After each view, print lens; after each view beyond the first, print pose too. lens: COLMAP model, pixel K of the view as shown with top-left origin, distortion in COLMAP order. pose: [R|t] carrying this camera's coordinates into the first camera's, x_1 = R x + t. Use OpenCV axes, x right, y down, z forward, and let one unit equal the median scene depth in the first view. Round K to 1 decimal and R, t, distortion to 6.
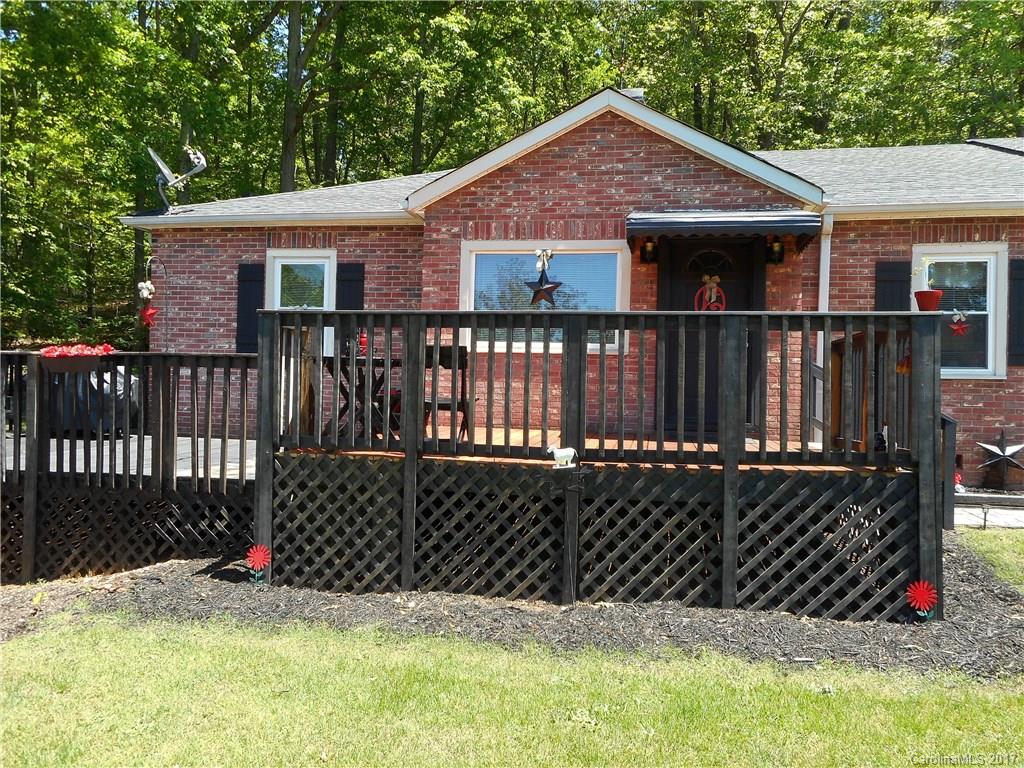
lens RADIAL K [[774.6, 0, 510.3], [0, 774.6, 384.4], [0, 0, 1]] dist [0.005584, 0.010105]
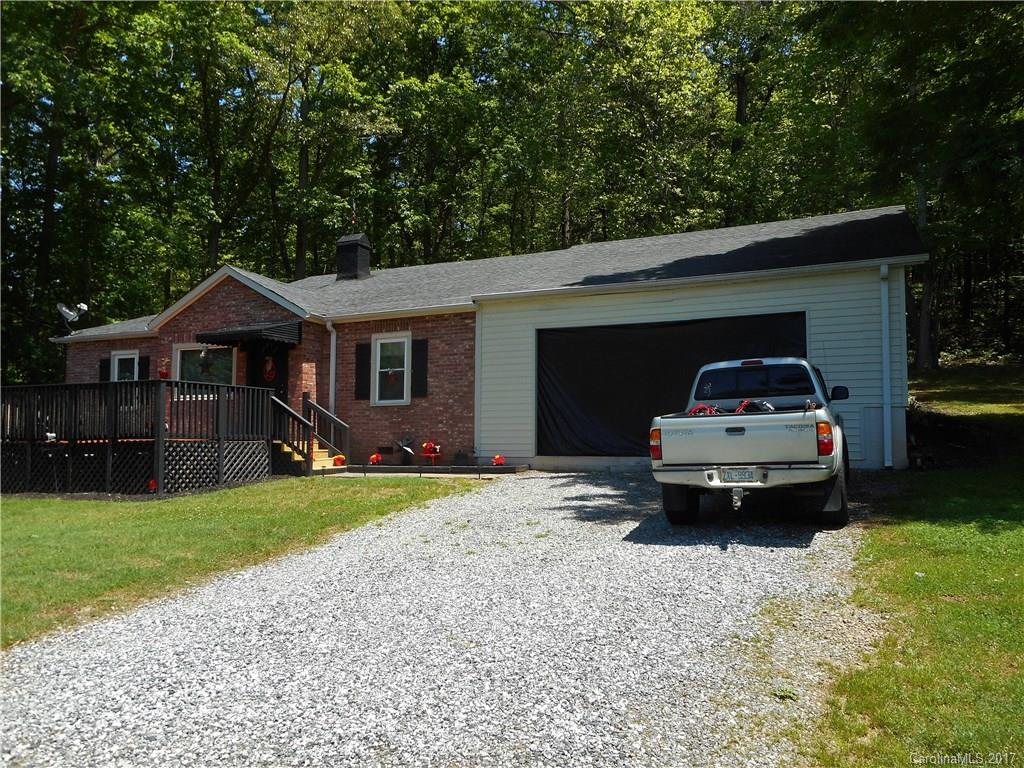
lens RADIAL K [[774.6, 0, 509.3], [0, 774.6, 386.5], [0, 0, 1]] dist [0.005584, 0.010105]
pose [[0.966804, -0.039445, -0.252456, 1.283272], [0.022572, 0.997335, -0.069385, 0.079787], [0.254520, 0.061383, 0.965118, -0.688050]]
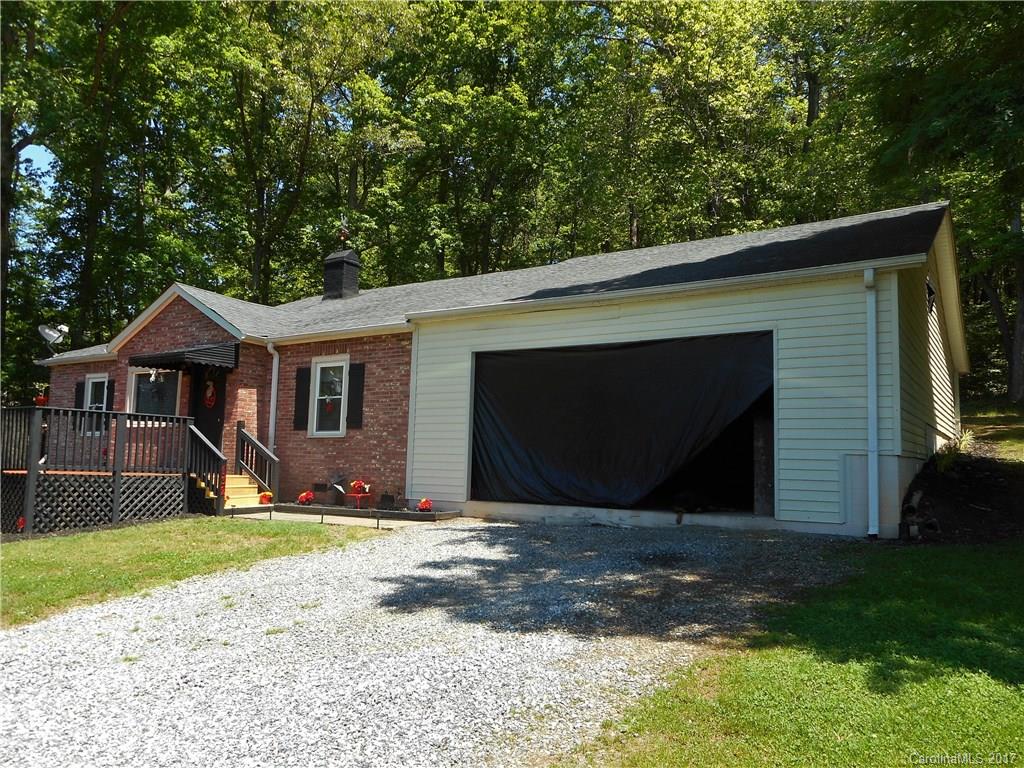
lens RADIAL K [[774.6, 0, 509.7], [0, 774.6, 382.6], [0, 0, 1]] dist [0.005584, 0.010105]
pose [[0.920489, -0.040928, -0.388619, 1.537096], [-0.000783, 0.994305, -0.106570, 0.050901], [0.390767, 0.098401, 0.915215, -0.351320]]
